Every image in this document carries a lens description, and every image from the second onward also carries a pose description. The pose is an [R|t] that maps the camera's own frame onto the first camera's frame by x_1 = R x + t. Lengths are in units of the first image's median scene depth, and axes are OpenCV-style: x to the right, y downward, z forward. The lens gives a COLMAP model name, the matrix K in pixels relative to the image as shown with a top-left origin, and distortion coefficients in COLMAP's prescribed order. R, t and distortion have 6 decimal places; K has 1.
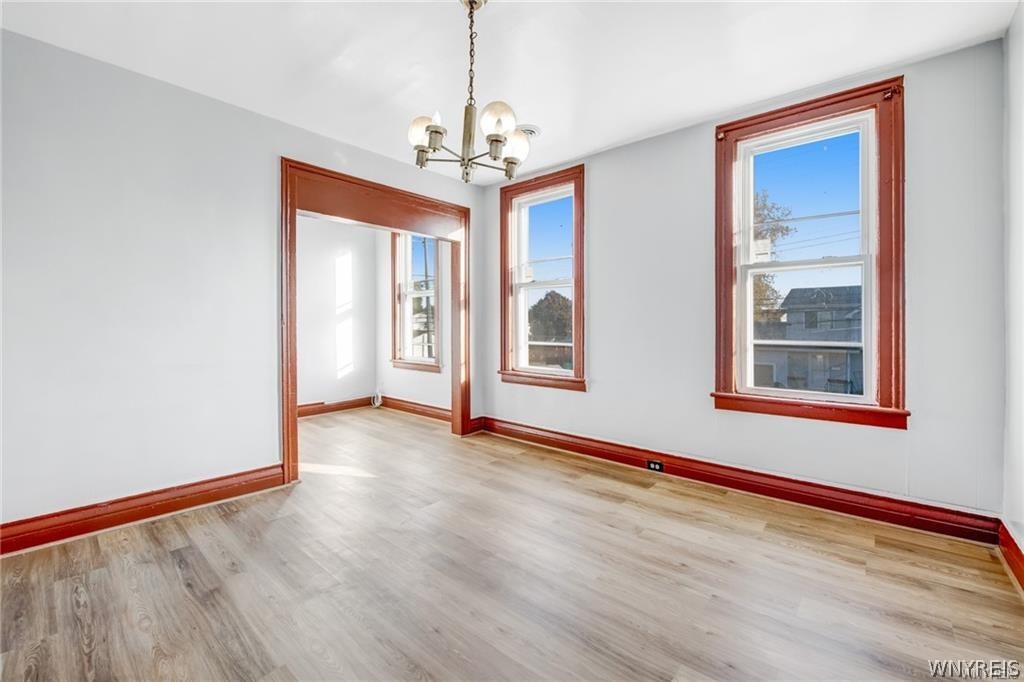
lens RADIAL K [[432.4, 0, 510.7], [0, 432.4, 338.3], [0, 0, 1]] dist [-0.001775, -0.000104]
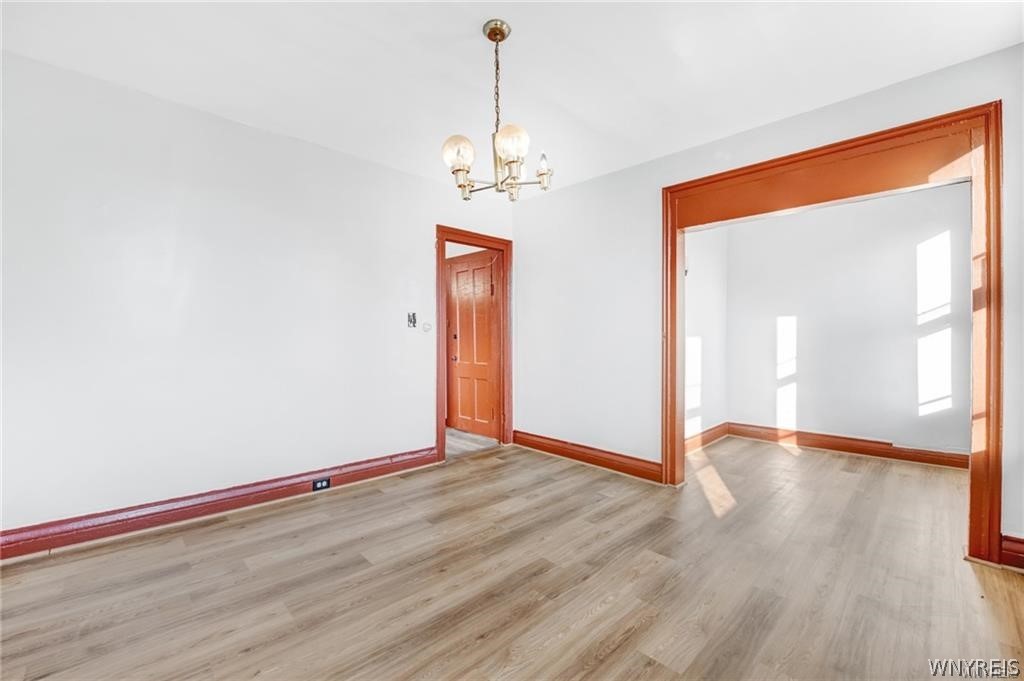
lens RADIAL K [[432.4, 0, 510.7], [0, 432.4, 337.8], [0, 0, 1]] dist [-0.001775, -0.000104]
pose [[-0.069610, -0.002147, -0.997572, 0.615287], [-0.034840, 0.999393, 0.000280, -0.018008], [0.996966, 0.034775, -0.069643, 0.698484]]
